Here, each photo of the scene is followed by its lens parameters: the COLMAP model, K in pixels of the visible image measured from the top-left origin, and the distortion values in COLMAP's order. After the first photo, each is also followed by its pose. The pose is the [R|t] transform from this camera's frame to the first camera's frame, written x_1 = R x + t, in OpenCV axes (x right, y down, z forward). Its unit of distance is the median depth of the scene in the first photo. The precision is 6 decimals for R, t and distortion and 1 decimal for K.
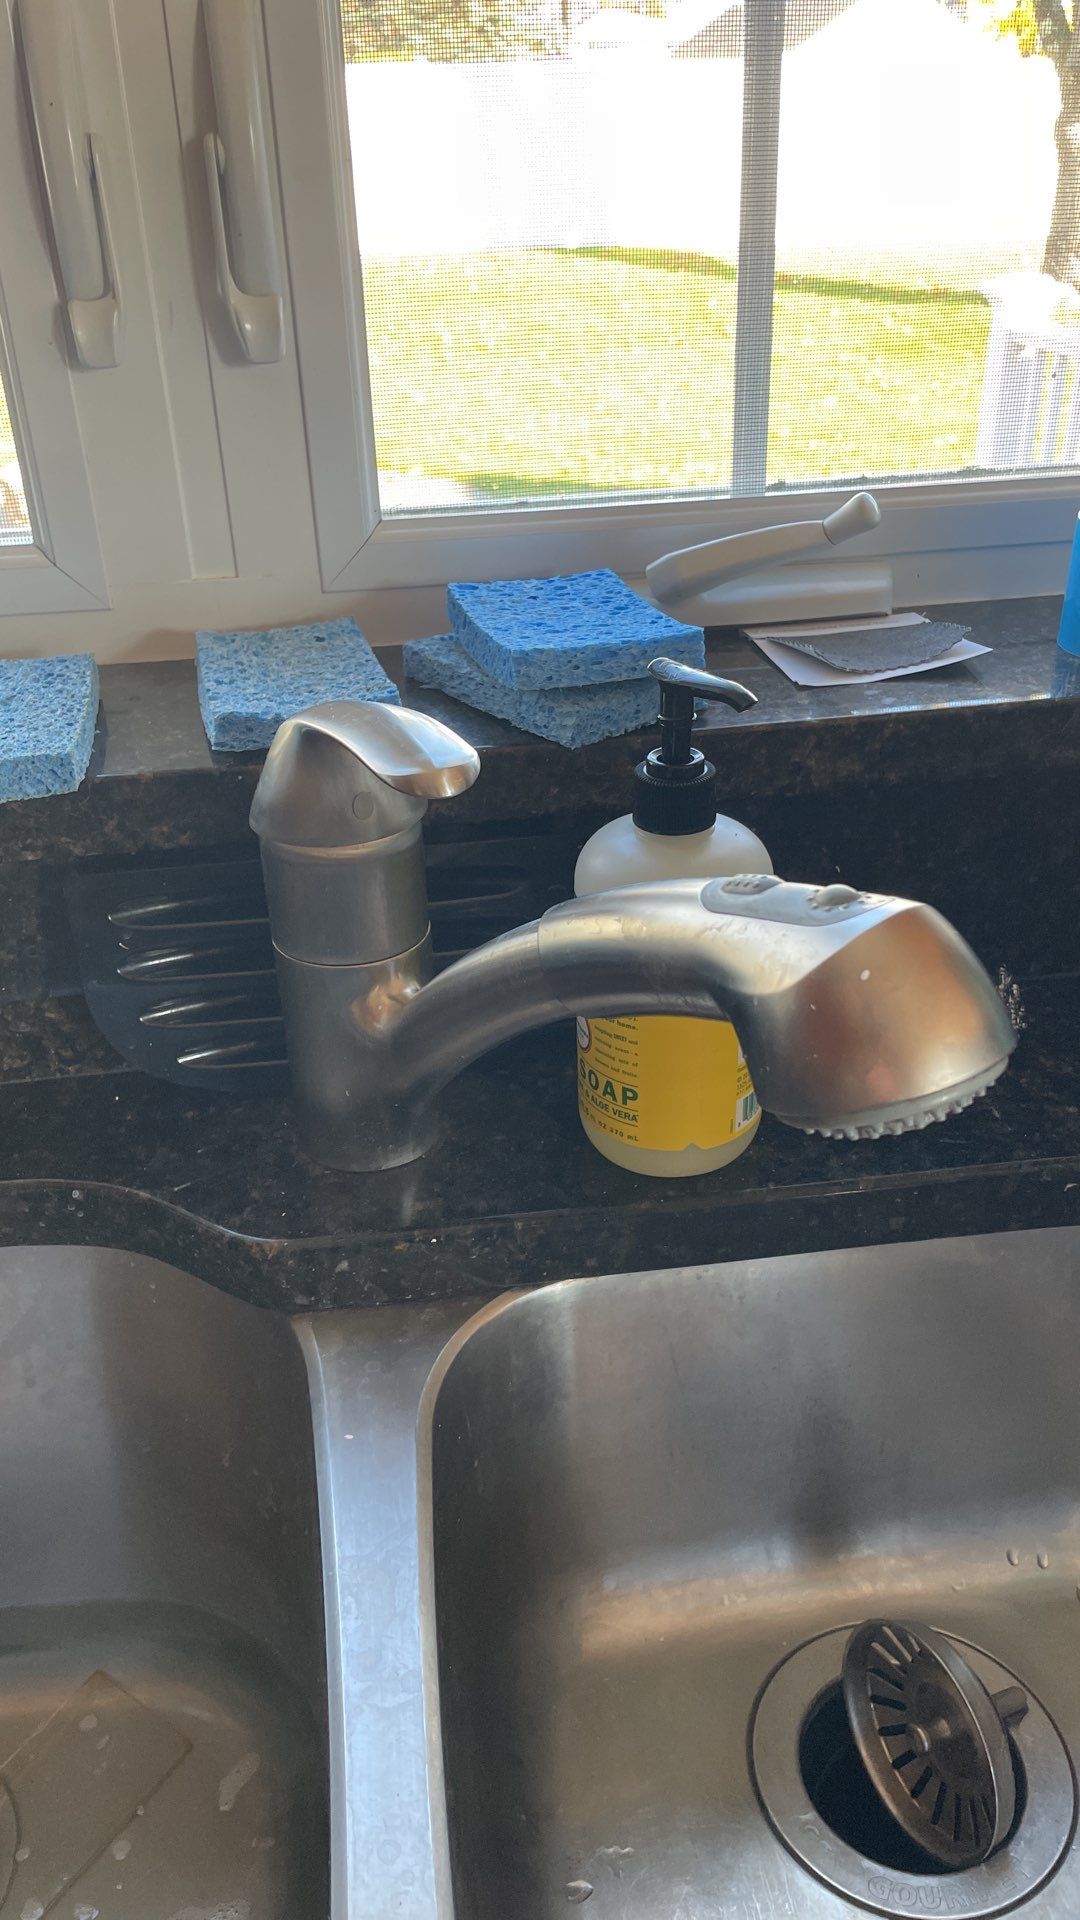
lens RADIAL K [[1454.7, 0, 540.0], [0, 1454.7, 960.0], [0, 0, 1]] dist [0.089909, -0.128182]
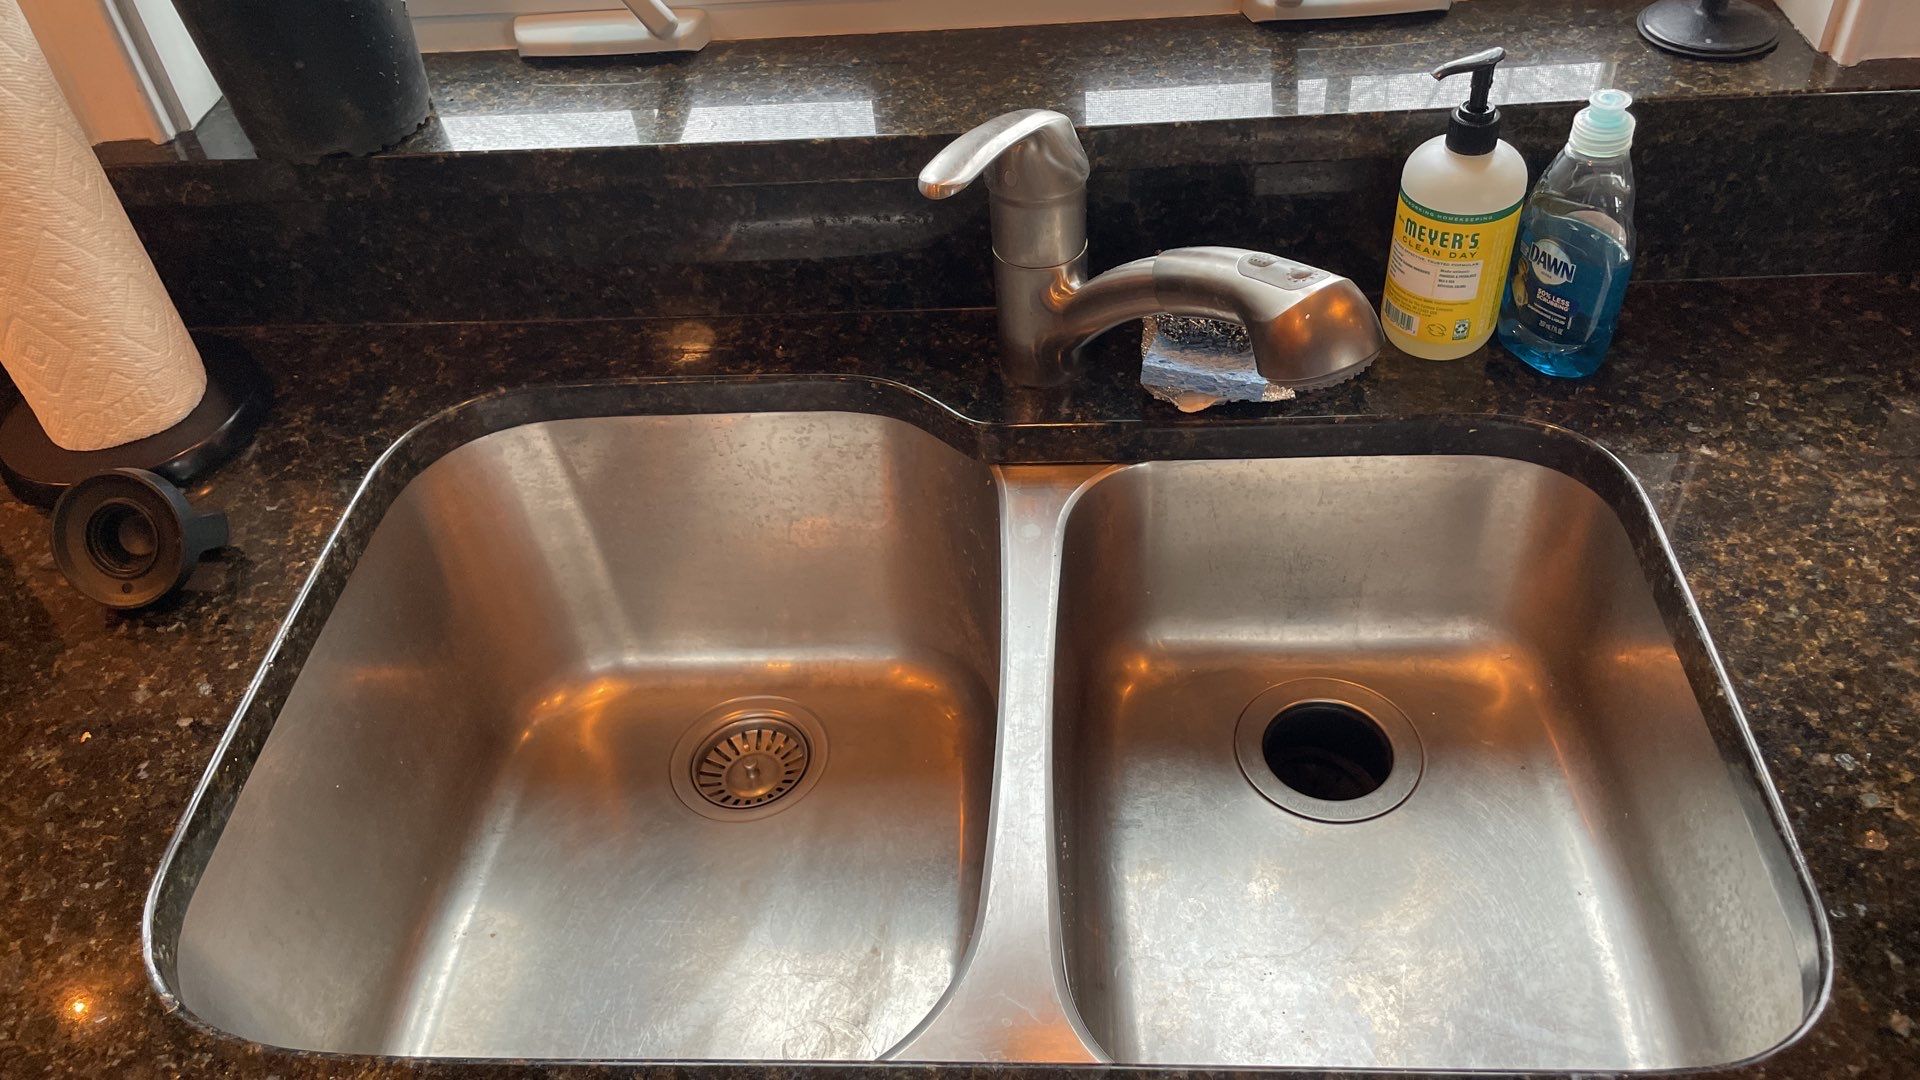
lens RADIAL K [[1454.7, 0, 968.7], [0, 1454.7, 544.4], [0, 0, 1]] dist [0.089909, -0.128182]
pose [[0.983621, 0.100036, -0.149942, 0.072375], [-0.053916, 0.957060, 0.284830, -0.158314], [0.171997, -0.272081, 0.946778, -0.665771]]
